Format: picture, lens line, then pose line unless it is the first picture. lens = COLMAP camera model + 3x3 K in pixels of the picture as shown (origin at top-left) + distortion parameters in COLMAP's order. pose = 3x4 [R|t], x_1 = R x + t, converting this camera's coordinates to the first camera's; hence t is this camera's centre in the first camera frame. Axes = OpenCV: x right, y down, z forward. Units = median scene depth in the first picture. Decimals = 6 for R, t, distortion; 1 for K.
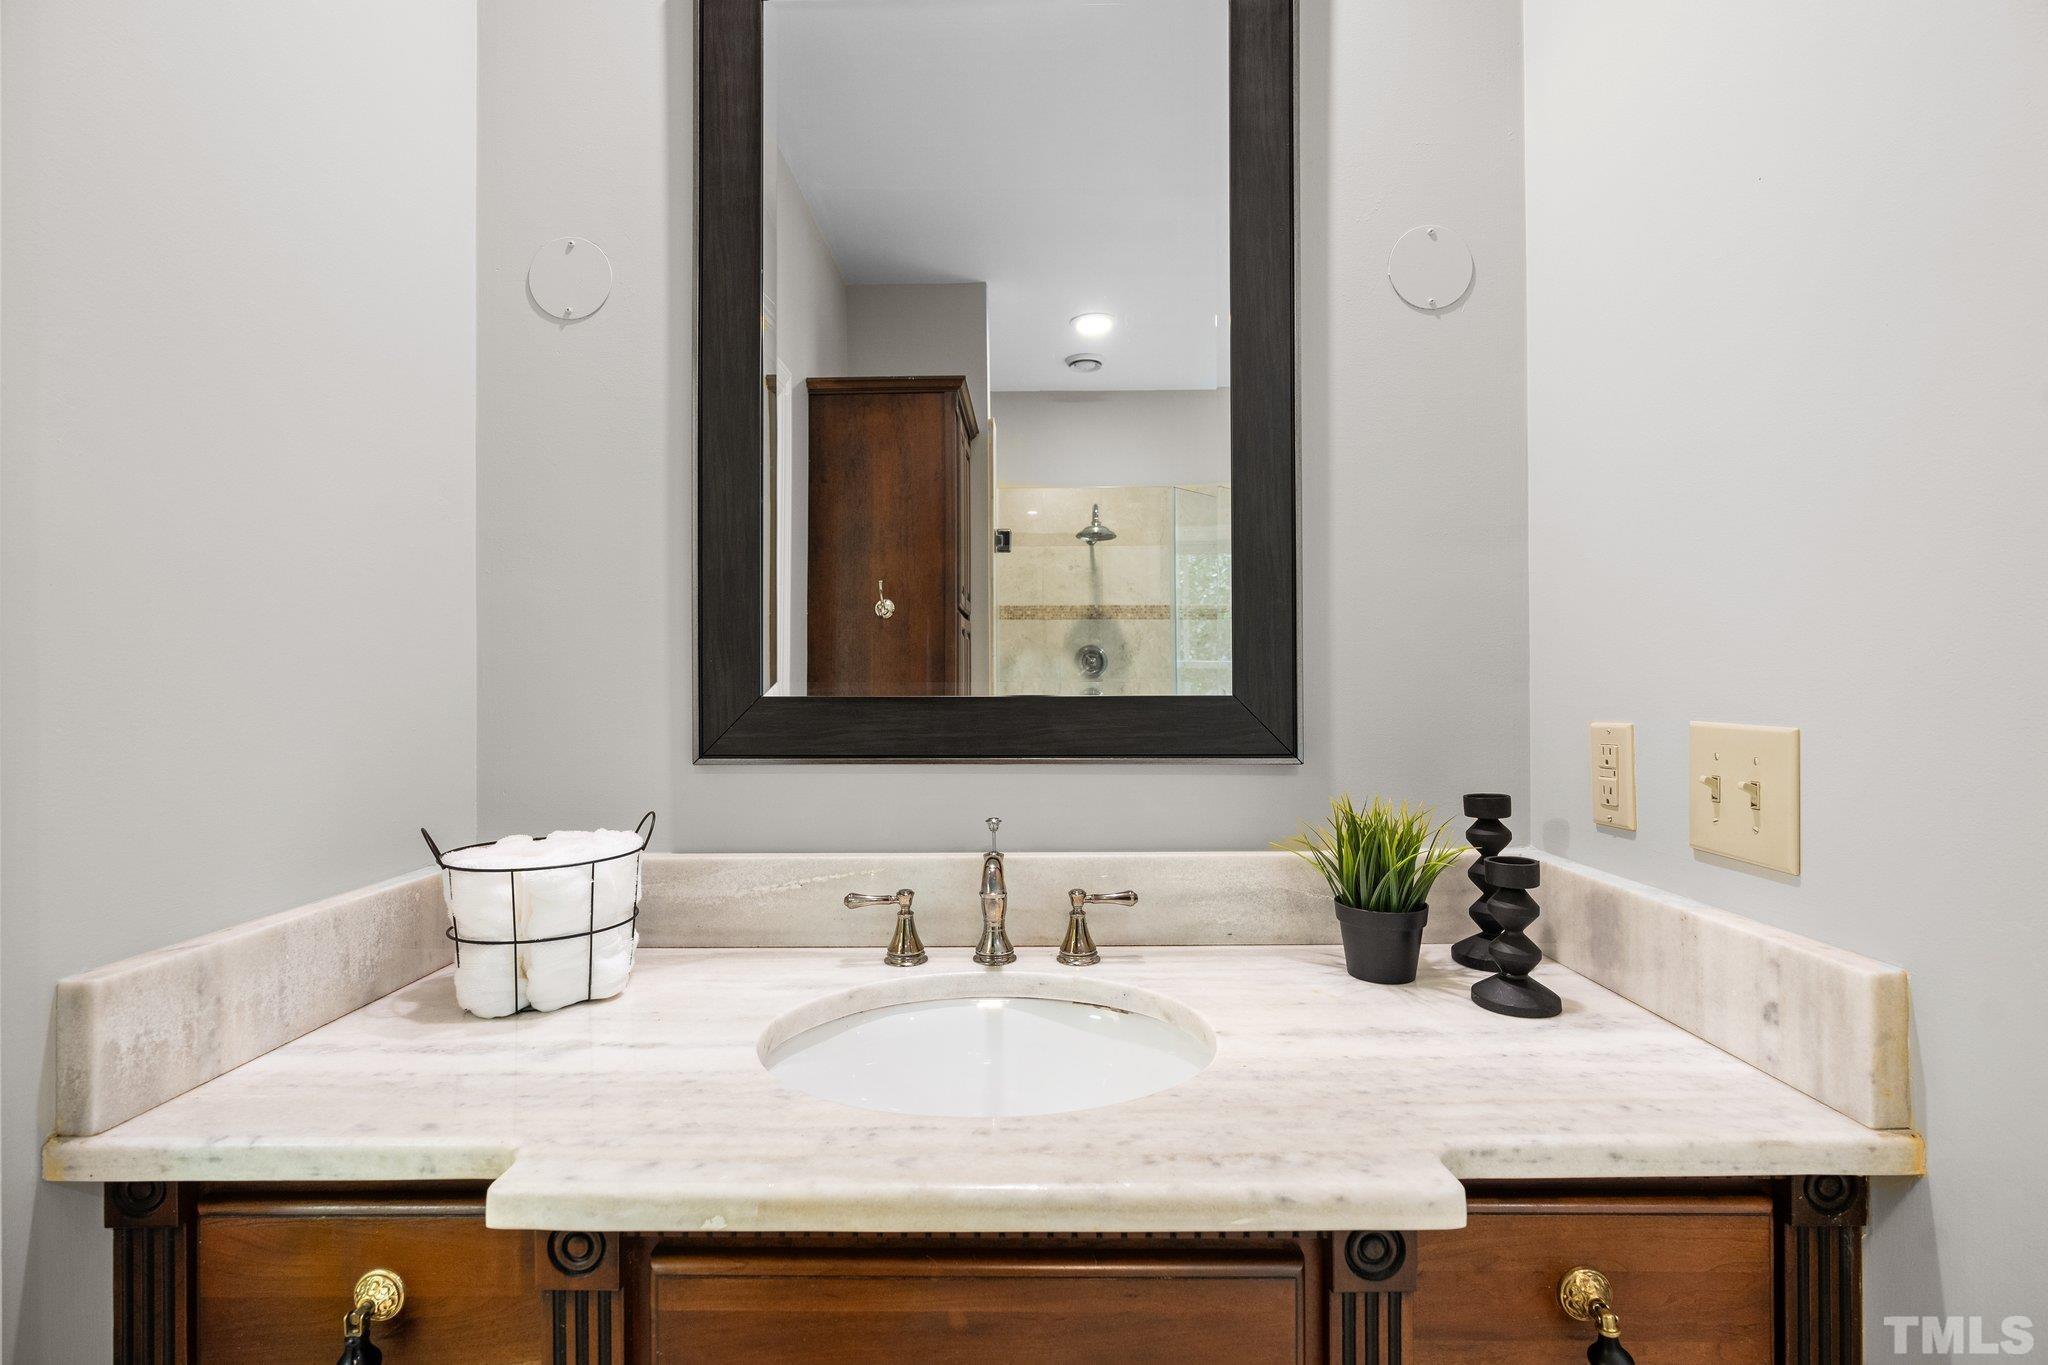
lens RADIAL K [[913.4, 0, 1027.7], [0, 913.4, 676.2], [0, 0, 1]] dist [-0.012983, 0.004605]
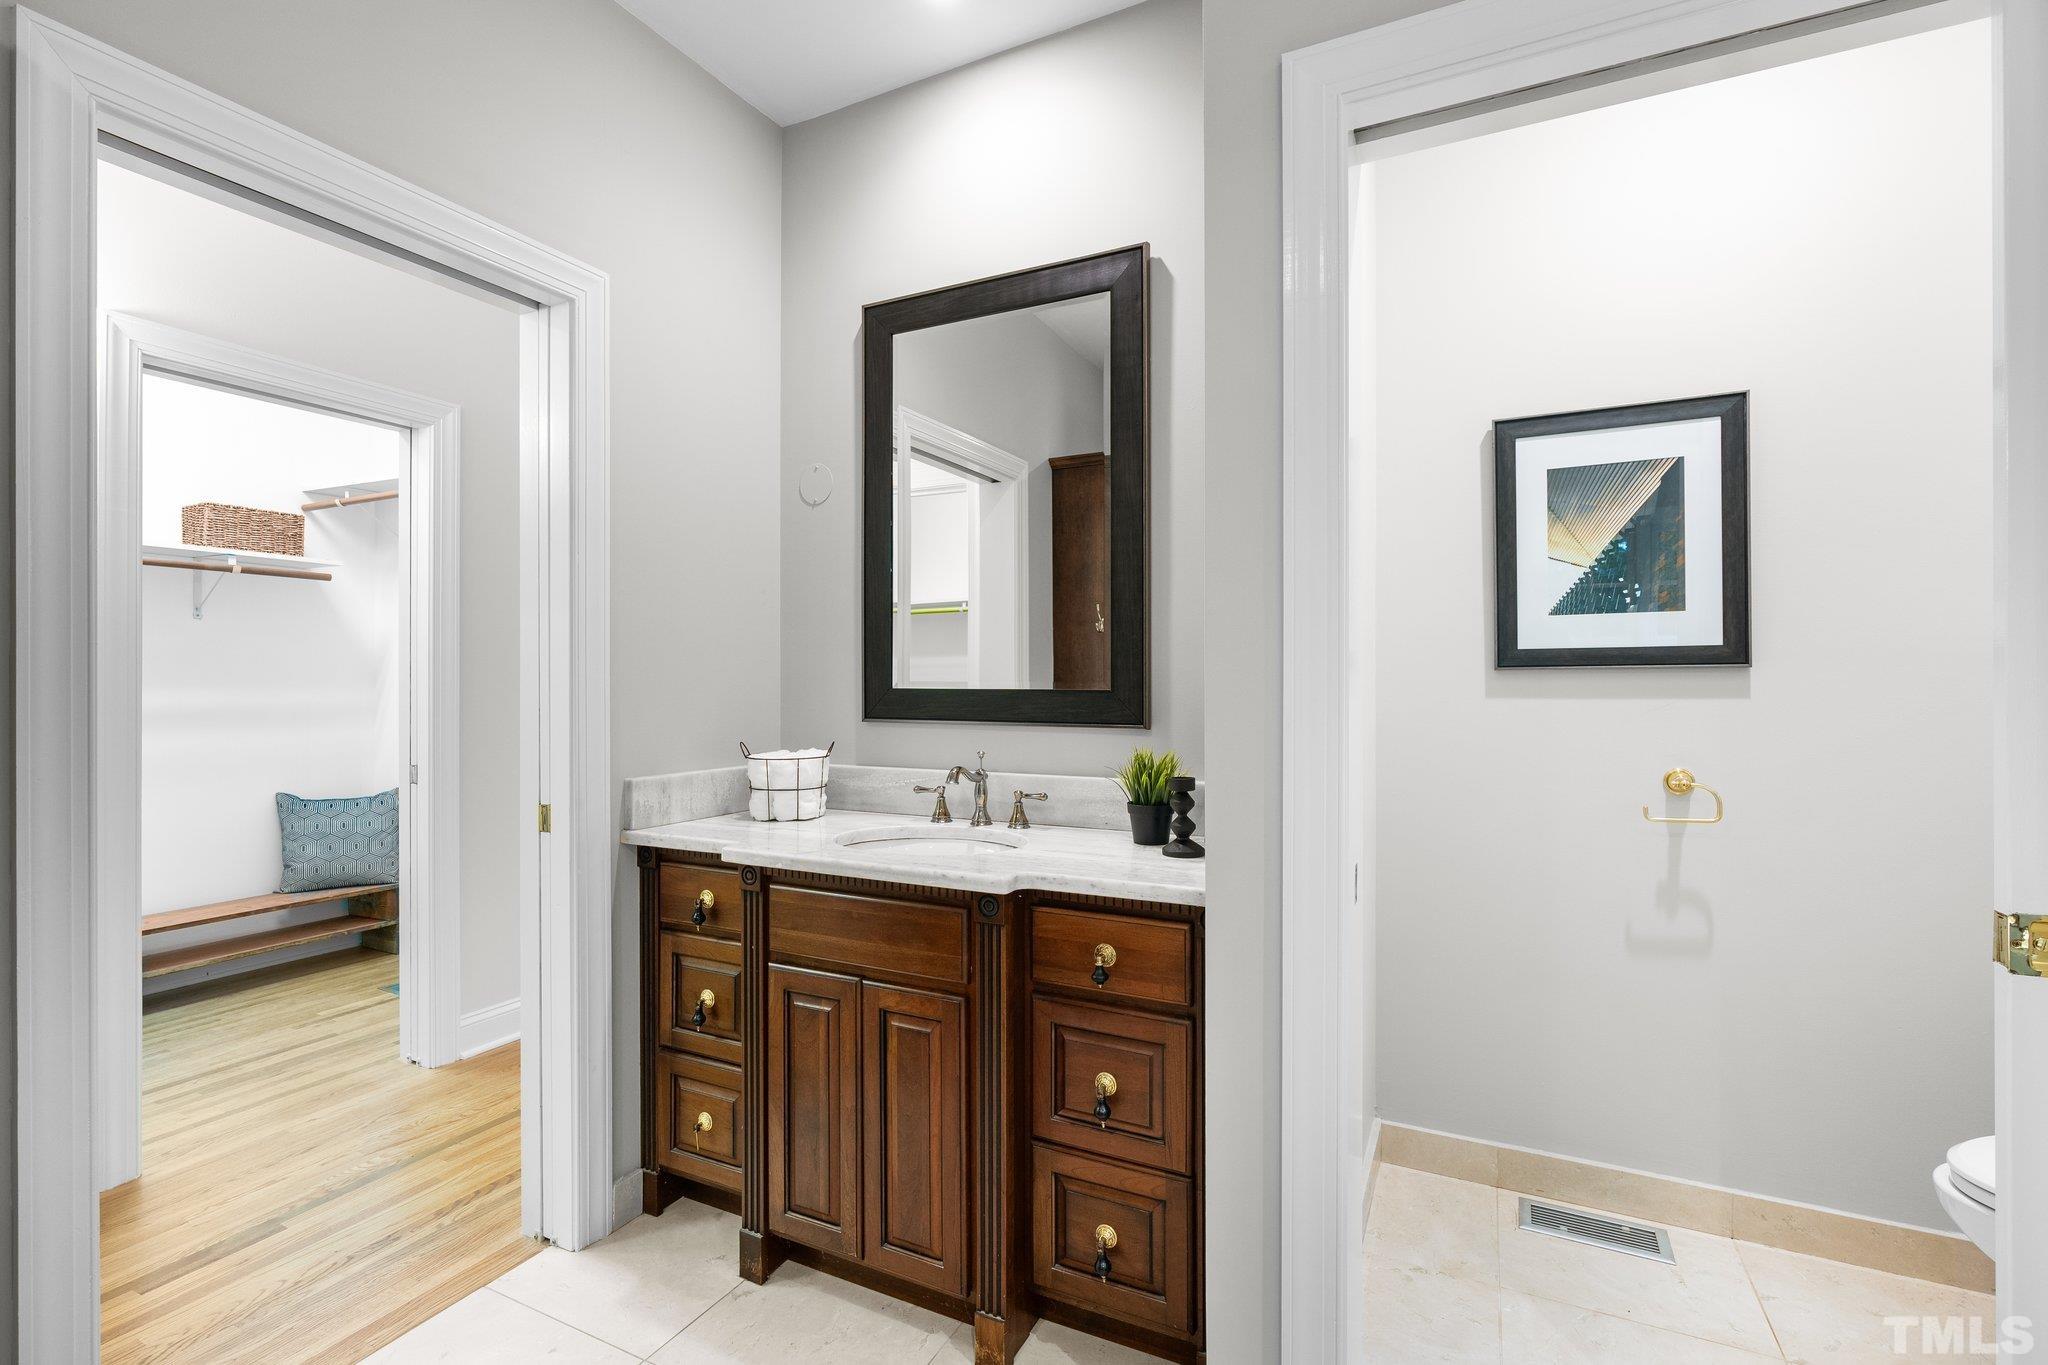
lens RADIAL K [[913.4, 0, 1027.7], [0, 913.4, 676.2], [0, 0, 1]] dist [-0.012983, 0.004605]
pose [[0.901383, 0.002602, -0.433016, 1.052867], [-0.000143, 0.999984, 0.005711, -0.019981], [0.433023, -0.005086, 0.901368, -0.837154]]
